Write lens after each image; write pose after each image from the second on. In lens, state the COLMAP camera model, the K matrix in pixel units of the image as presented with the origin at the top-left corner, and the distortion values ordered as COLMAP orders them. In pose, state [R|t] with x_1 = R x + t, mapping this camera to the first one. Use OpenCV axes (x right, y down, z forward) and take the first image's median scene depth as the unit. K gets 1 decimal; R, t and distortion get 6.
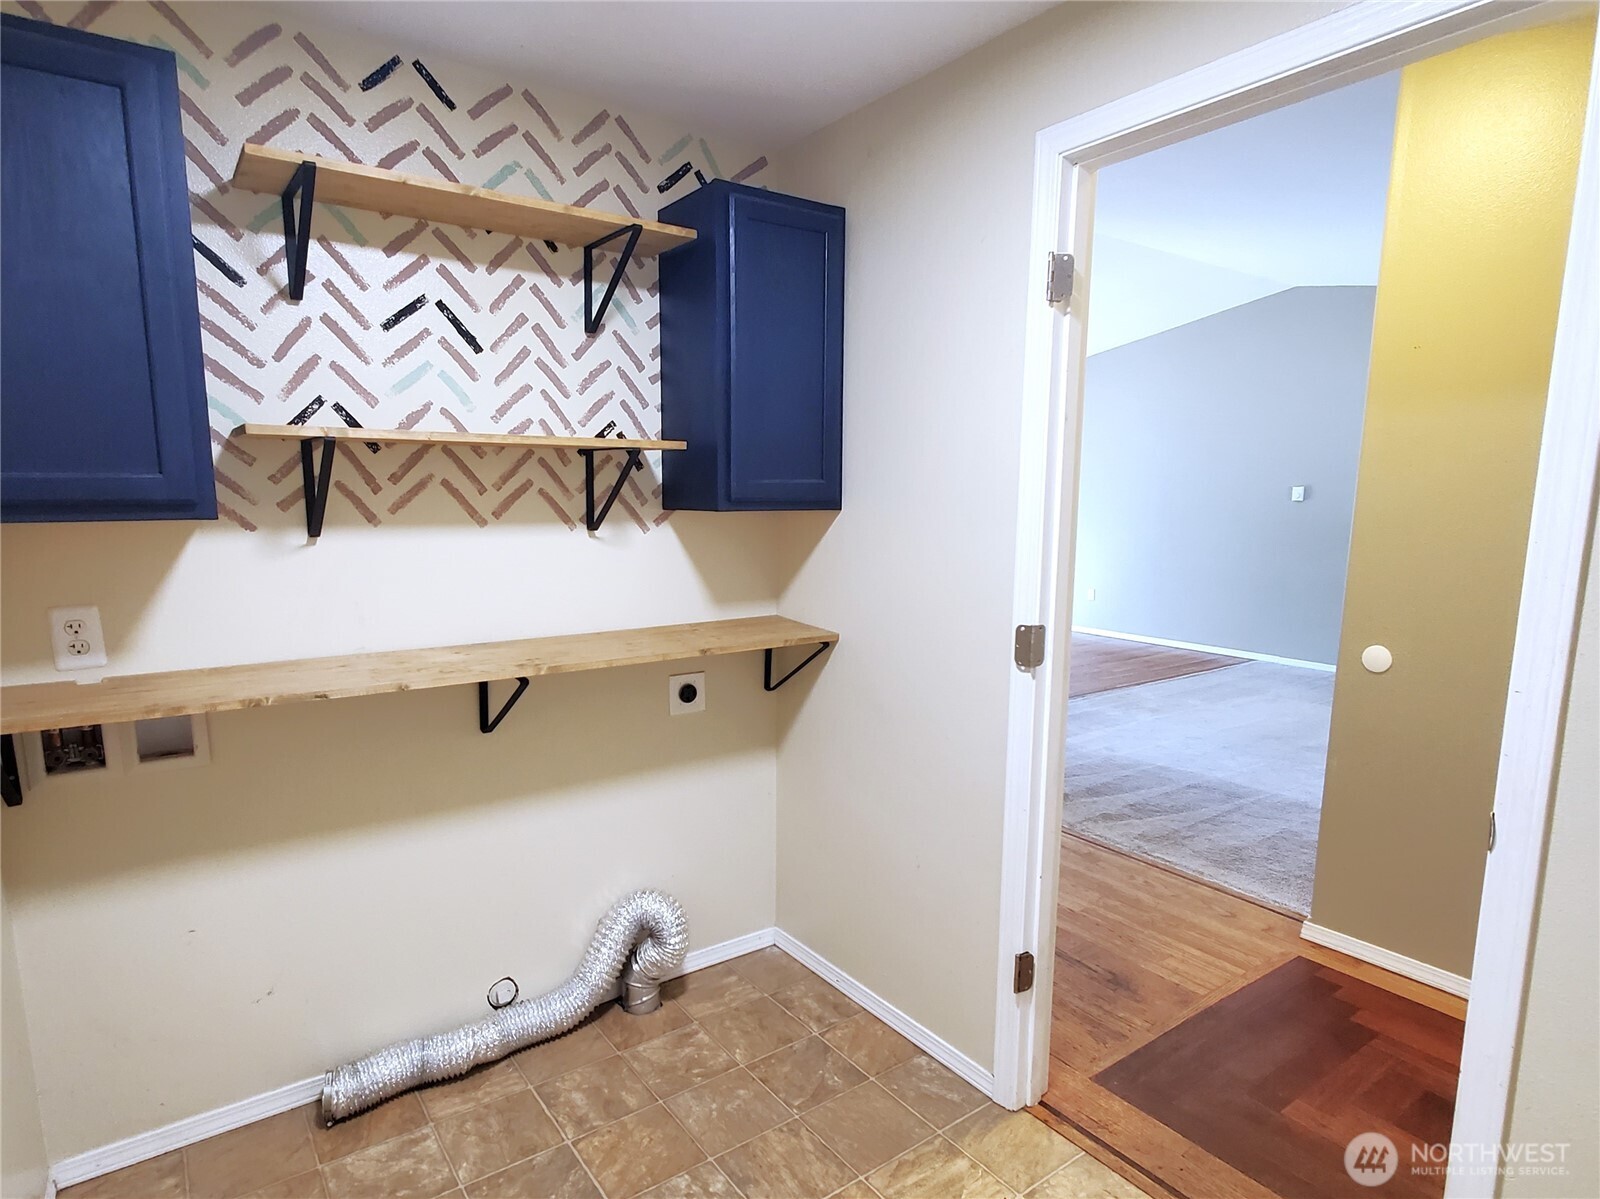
lens RADIAL K [[911.8, 0, 799.3], [0, 911.8, 607.4], [0, 0, 1]] dist [-0.003457, -0.000322]
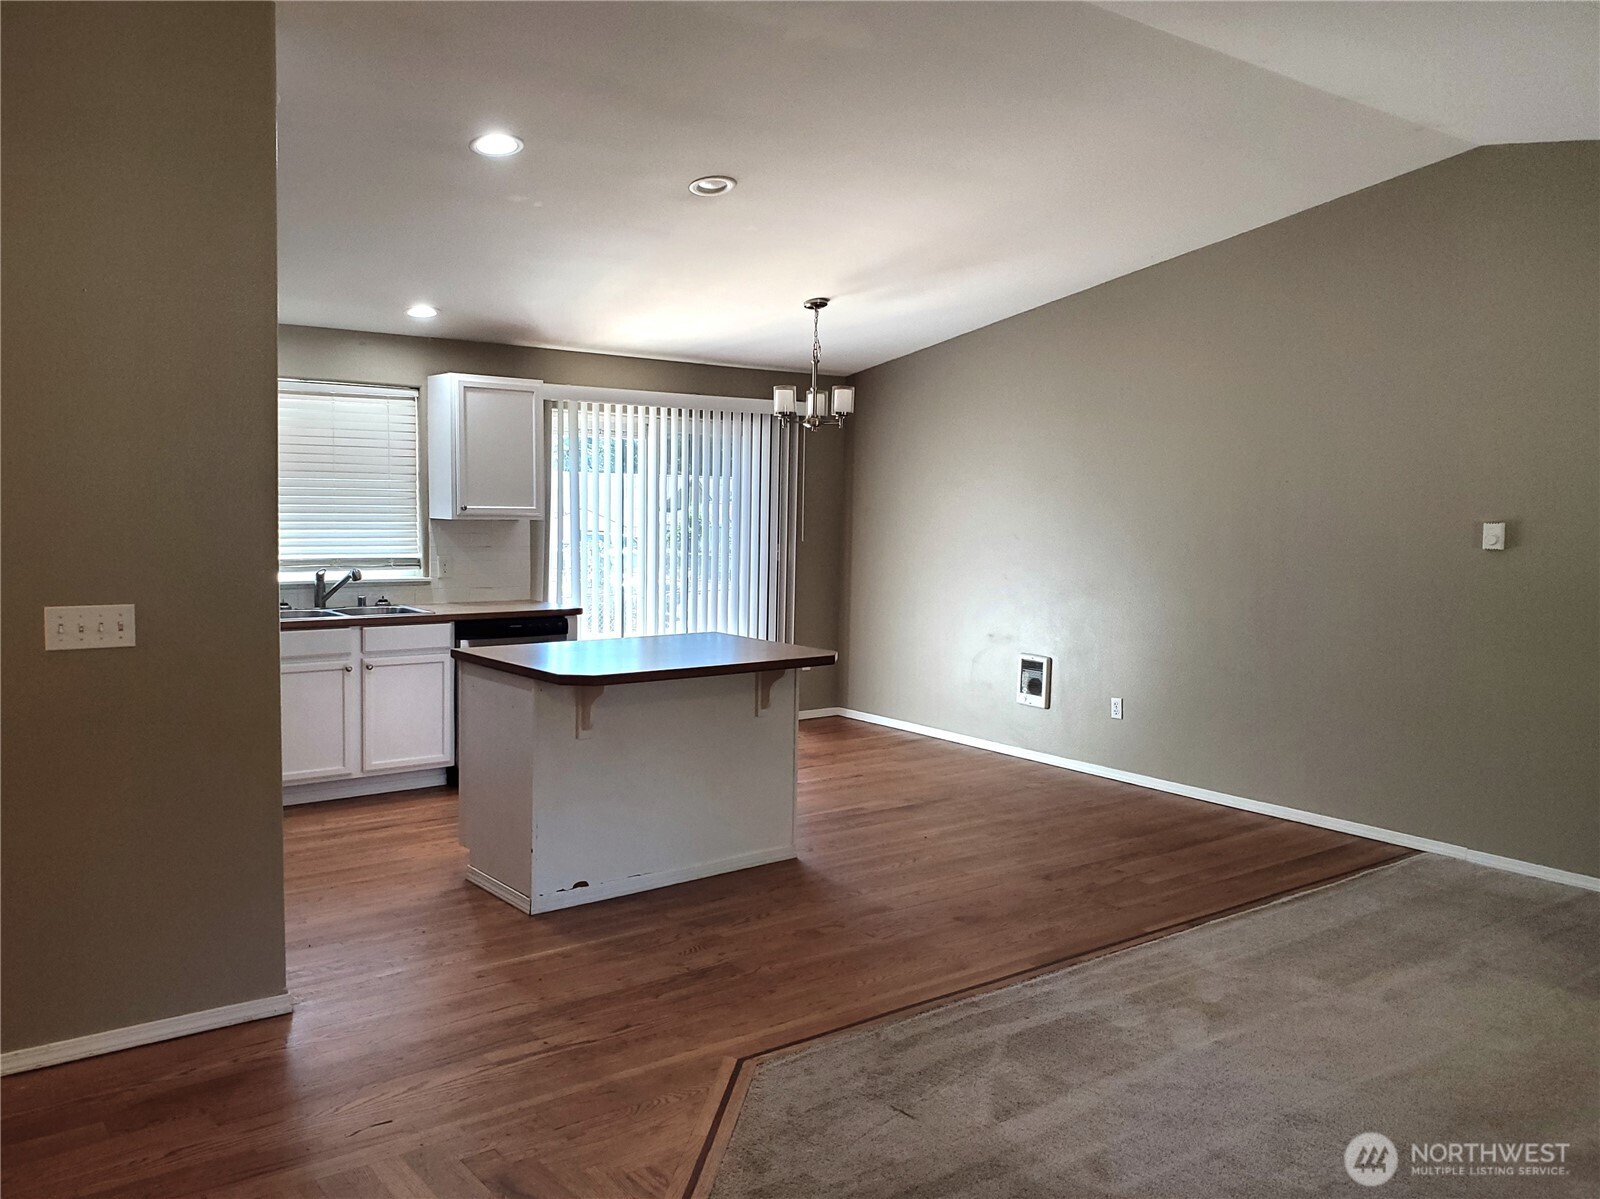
lens RADIAL K [[1276.4, 0, 799.7], [0, 1276.4, 598.2], [0, 0, 1]] dist [0.007873, 0.001837]
pose [[0.999563, 0.003276, 0.029381, 0.152967], [-0.001521, 0.998223, -0.059567, -0.054009], [-0.029524, 0.059496, 0.997792, 0.335941]]
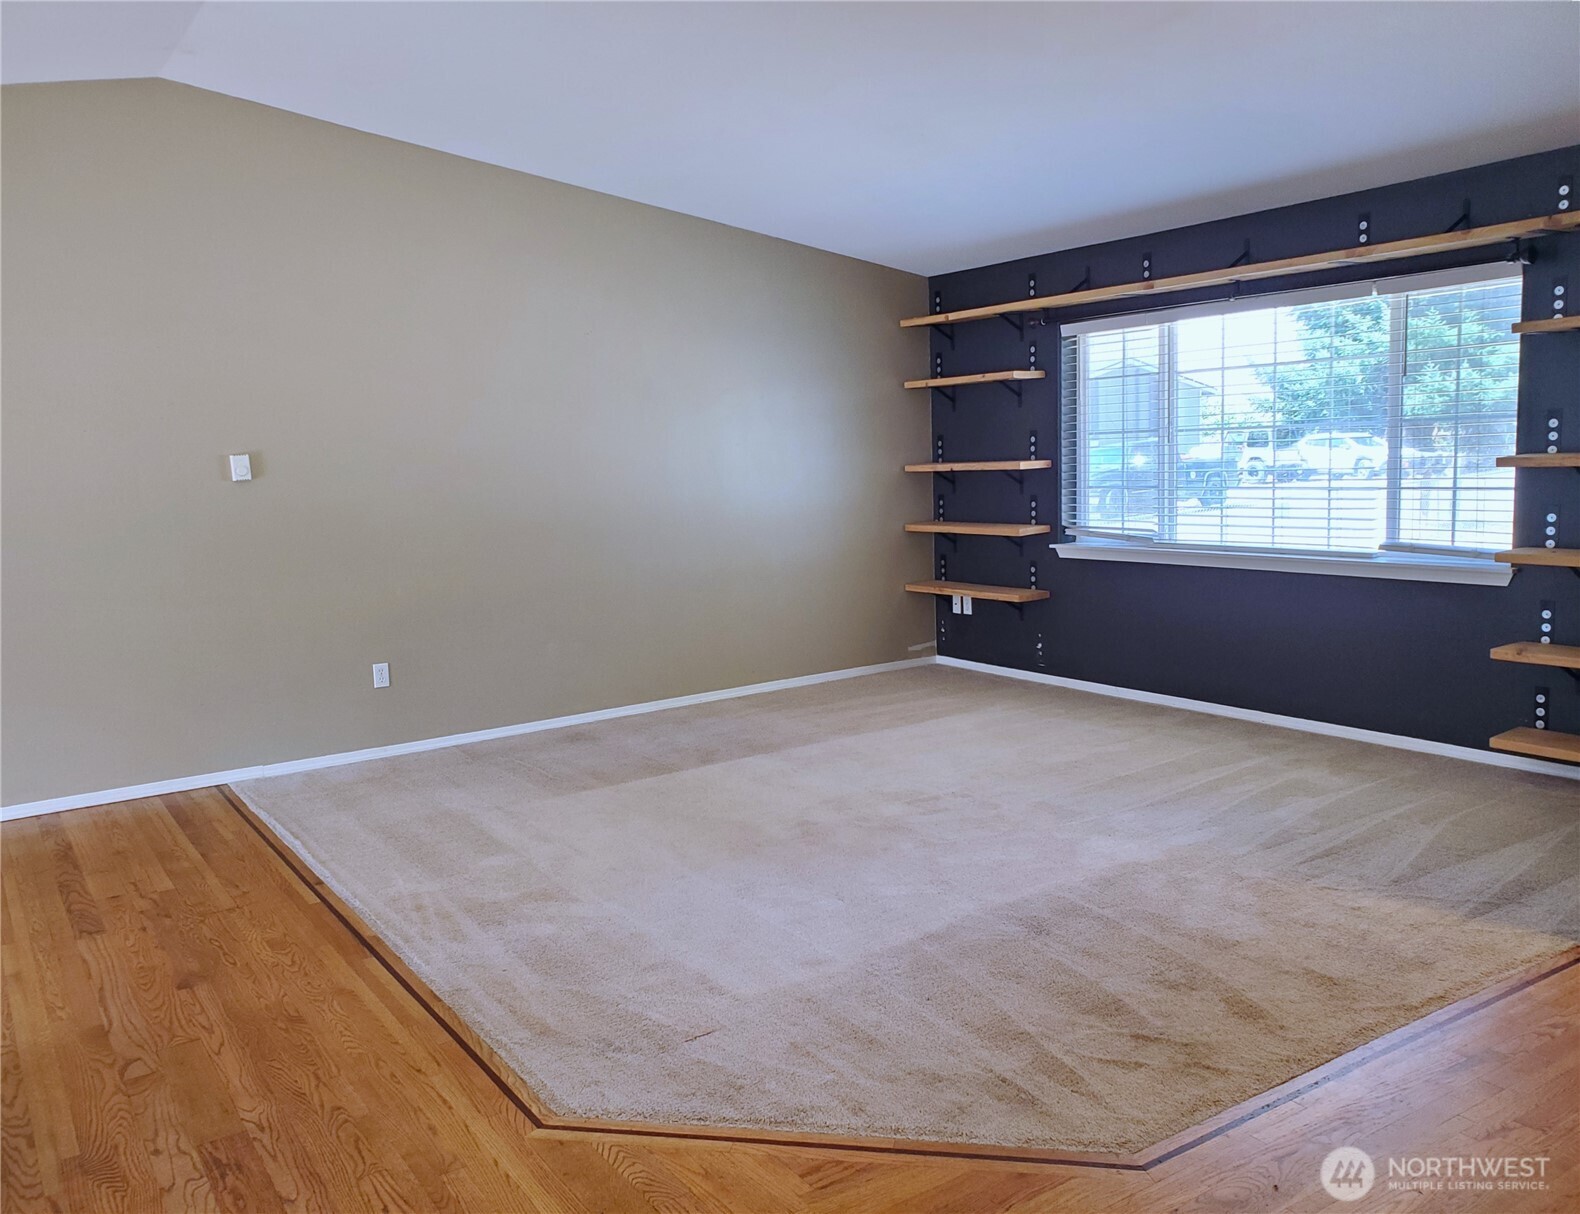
lens RADIAL K [[1290.4, 0, 788.3], [0, 1290.4, 606.2], [0, 0, 1]] dist [0.034970, 0.002149]
pose [[0.046989, -0.136931, 0.989465, -0.265711], [0.176169, 0.976169, 0.126725, -0.101025], [-0.983238, 0.168358, 0.069992, 0.759511]]
